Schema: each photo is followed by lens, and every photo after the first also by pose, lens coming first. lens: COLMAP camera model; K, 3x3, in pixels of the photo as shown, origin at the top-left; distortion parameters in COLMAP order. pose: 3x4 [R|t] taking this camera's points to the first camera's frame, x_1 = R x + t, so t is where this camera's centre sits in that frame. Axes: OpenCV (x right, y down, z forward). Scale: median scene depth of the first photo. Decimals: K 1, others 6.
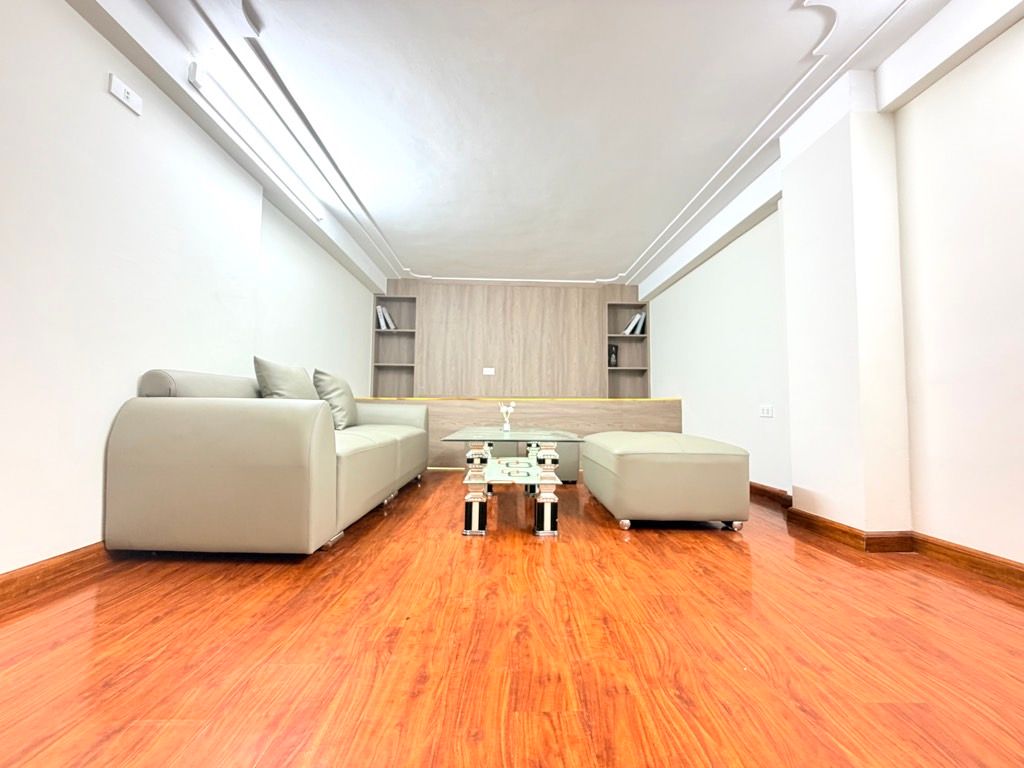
lens RADIAL K [[407.1, 0, 509.9], [0, 407.1, 388.1], [0, 0, 1]] dist [0.001925, -0.000191]
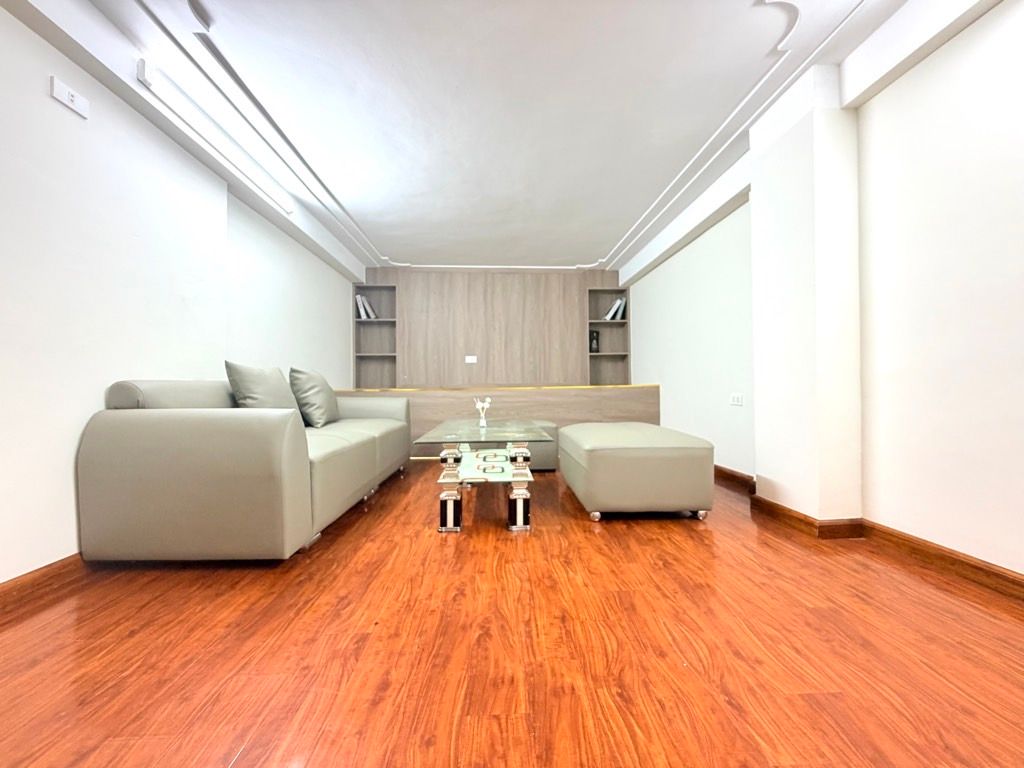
lens RADIAL K [[407.1, 0, 512.7], [0, 407.1, 384.7], [0, 0, 1]] dist [0.001925, -0.000191]
pose [[0.999552, -0.019384, 0.022798, 0.067697], [0.018151, 0.998425, 0.053083, -0.076485], [-0.023792, -0.052645, 0.998330, -0.021787]]
